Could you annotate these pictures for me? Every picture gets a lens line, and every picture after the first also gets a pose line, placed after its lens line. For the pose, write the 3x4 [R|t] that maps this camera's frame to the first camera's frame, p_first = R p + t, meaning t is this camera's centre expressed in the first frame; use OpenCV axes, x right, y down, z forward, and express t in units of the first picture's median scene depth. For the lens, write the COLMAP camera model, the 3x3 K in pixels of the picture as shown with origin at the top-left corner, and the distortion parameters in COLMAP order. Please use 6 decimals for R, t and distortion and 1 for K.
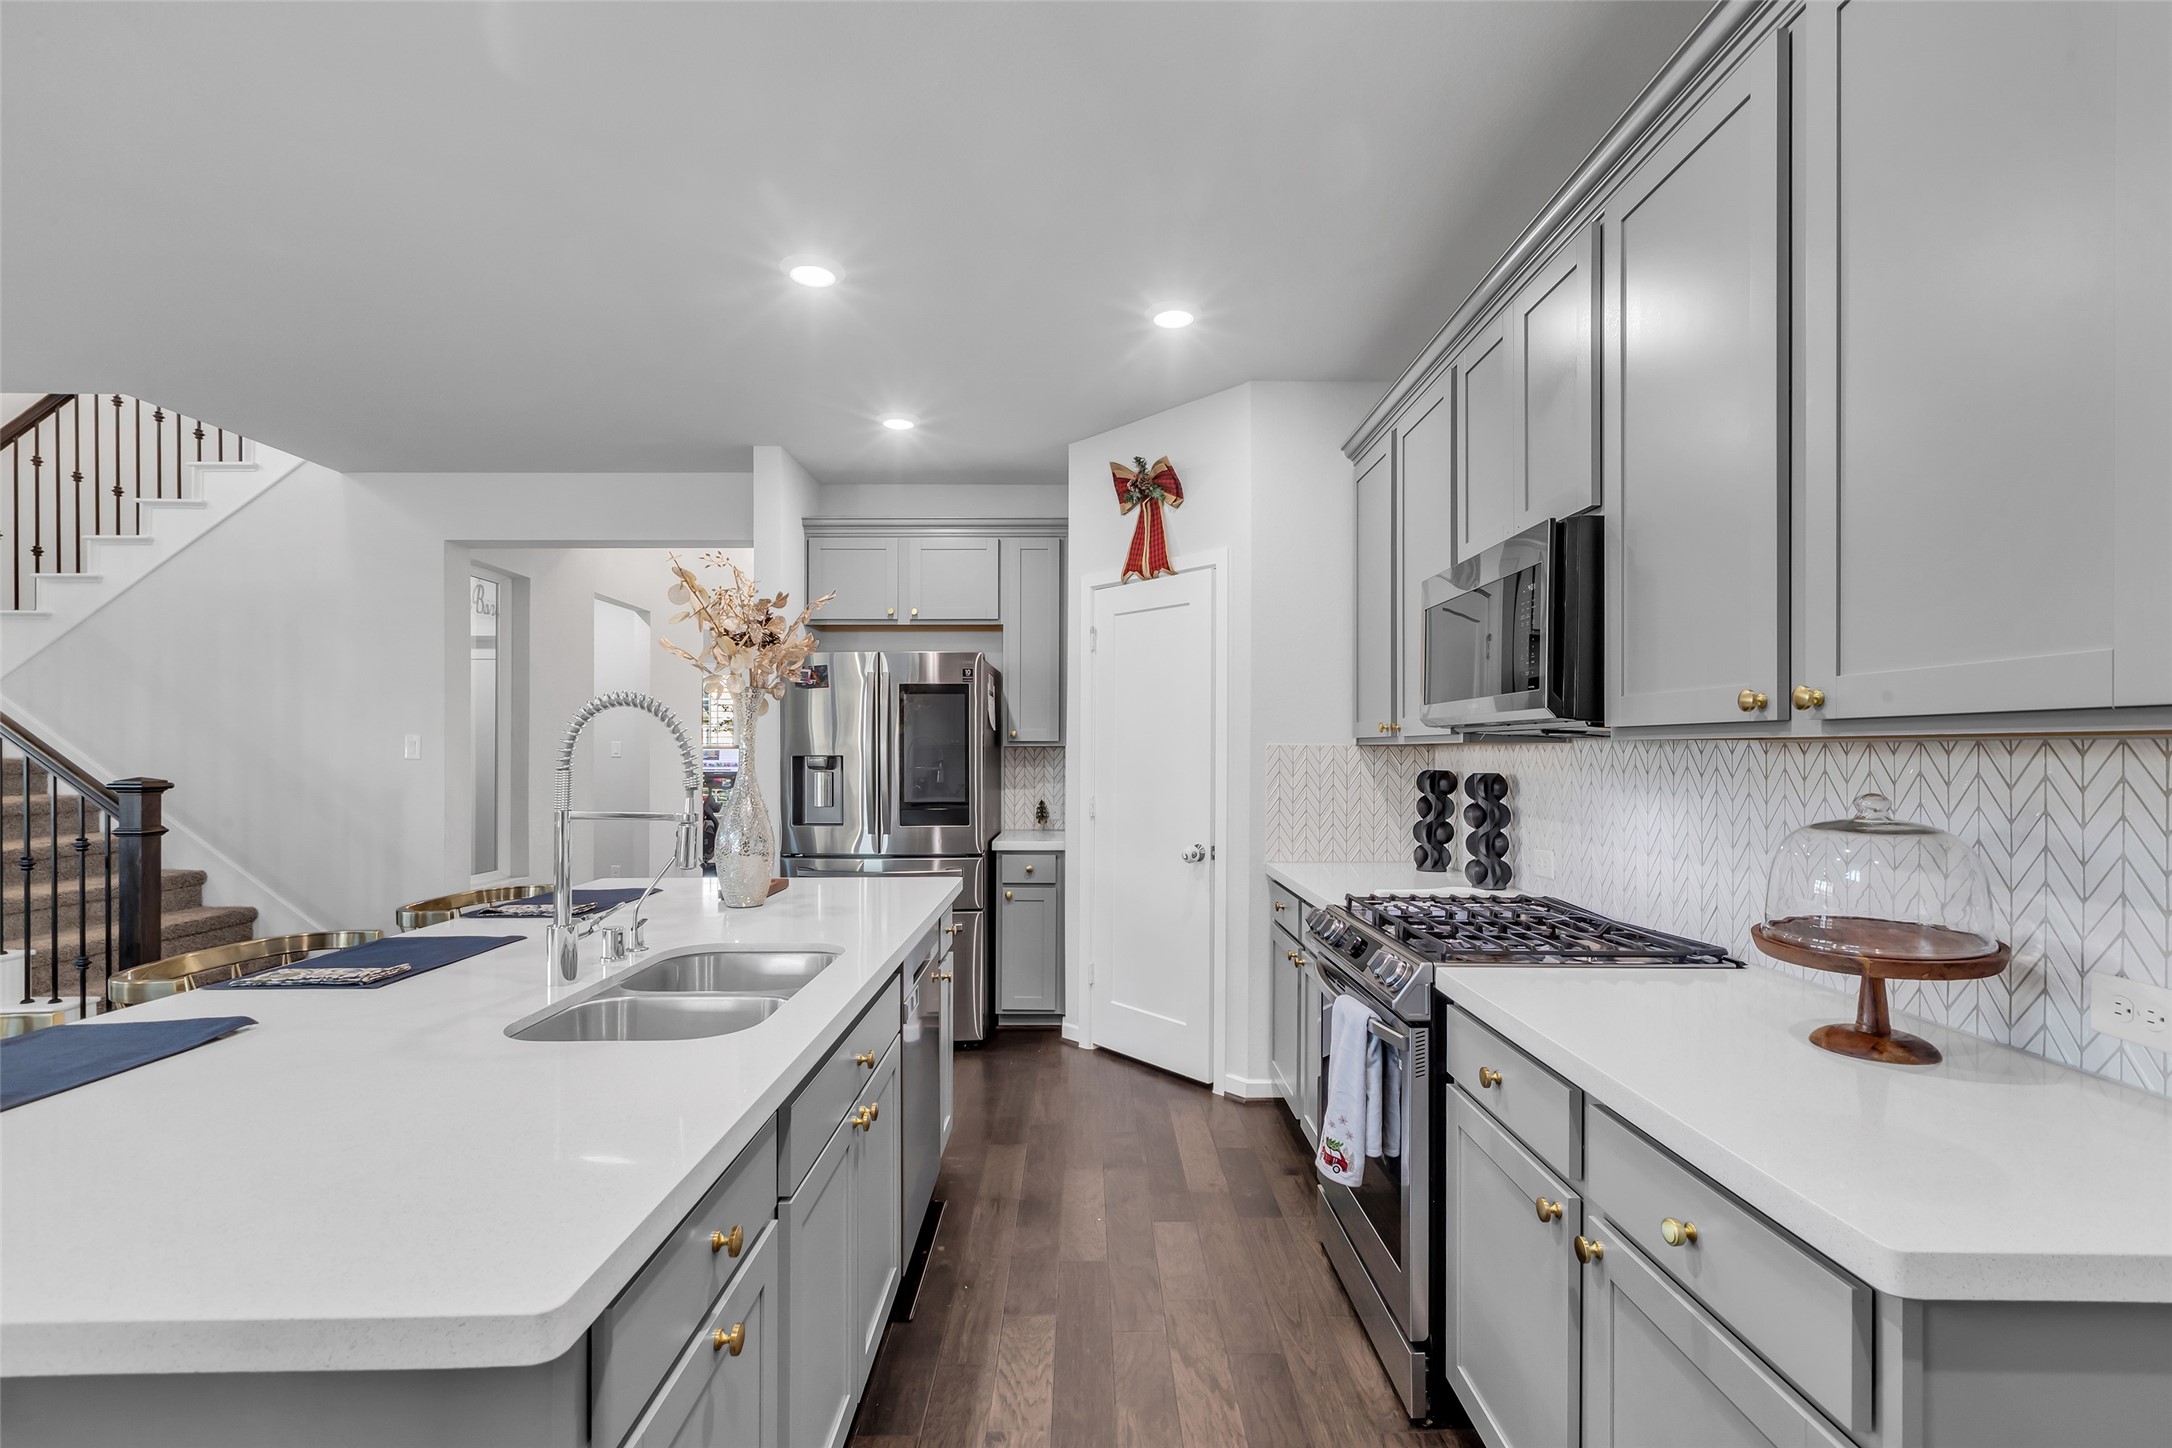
lens RADIAL K [[998.1, 0, 1086.0], [0, 998.1, 724.0], [0, 0, 1]] dist [0.000971, 0.000246]
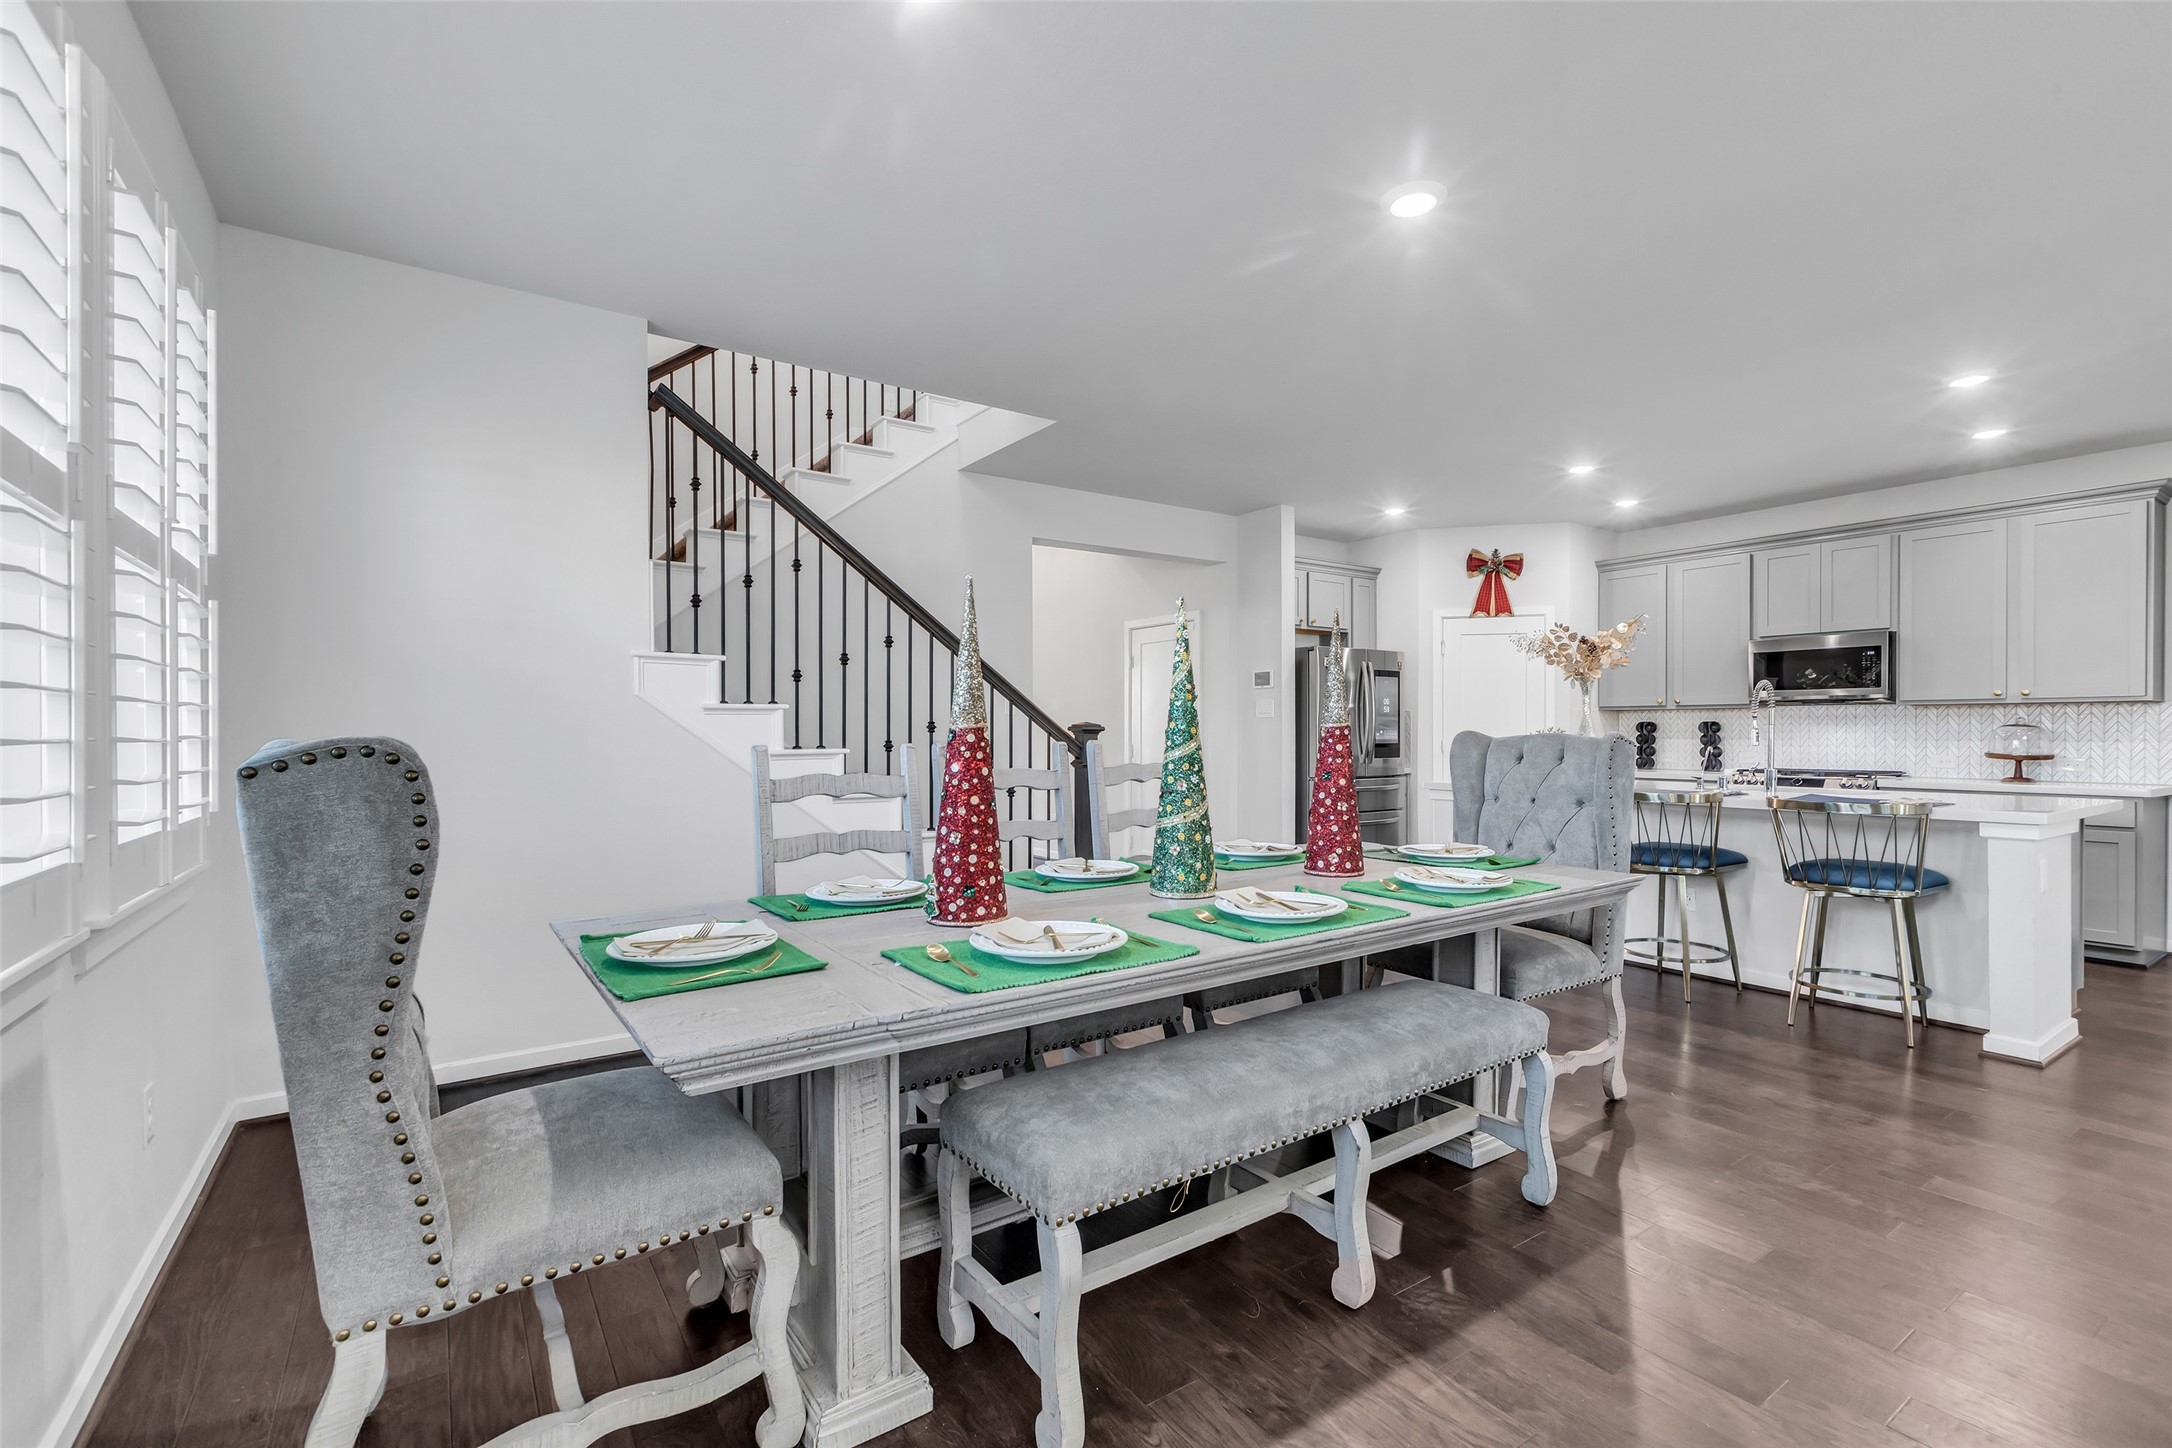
lens RADIAL K [[968.1, 0, 1095.7], [0, 968.1, 737.6], [0, 0, 1]] dist [0.004360, 0.000497]
pose [[0.826133, -0.002865, 0.563468, -1.424546], [-0.016882, 0.999412, 0.029834, 0.030074], [-0.563222, -0.034159, 0.825599, -0.044372]]
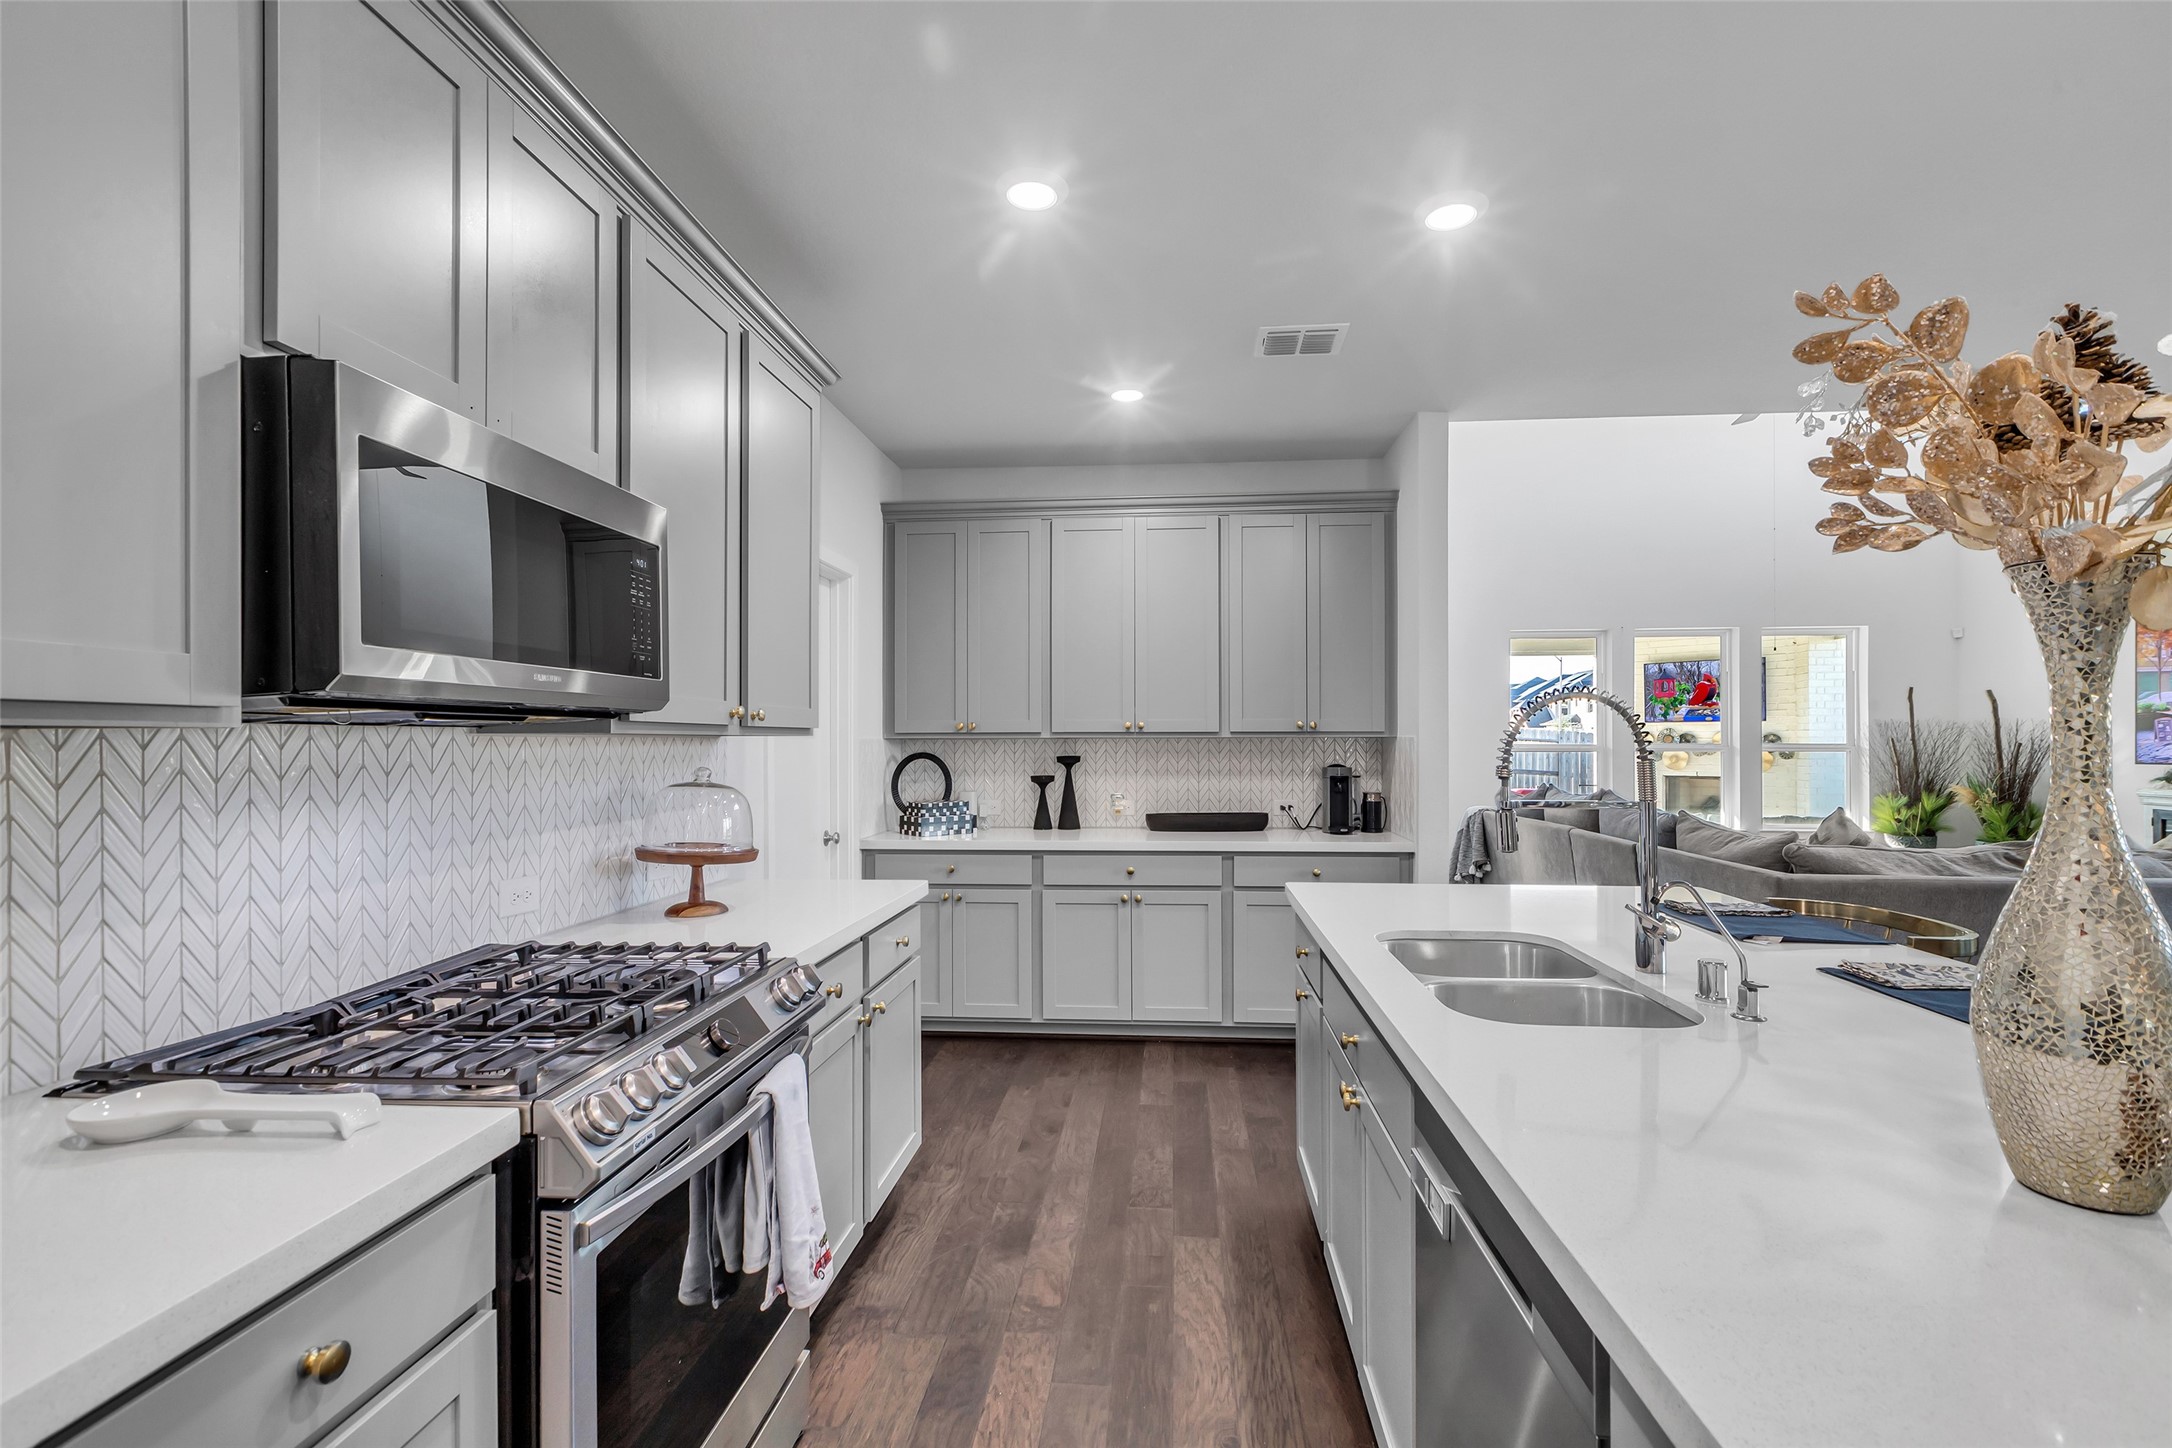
lens RADIAL K [[966.6, 0, 1102.5], [0, 966.6, 732.1], [0, 0, 1]] dist [0.003180, -0.000068]
pose [[-0.997479, -0.001005, 0.070952, -0.012444], [-0.003303, 0.999474, -0.032266, 0.020141], [-0.070882, -0.032419, -0.996958, 0.854562]]
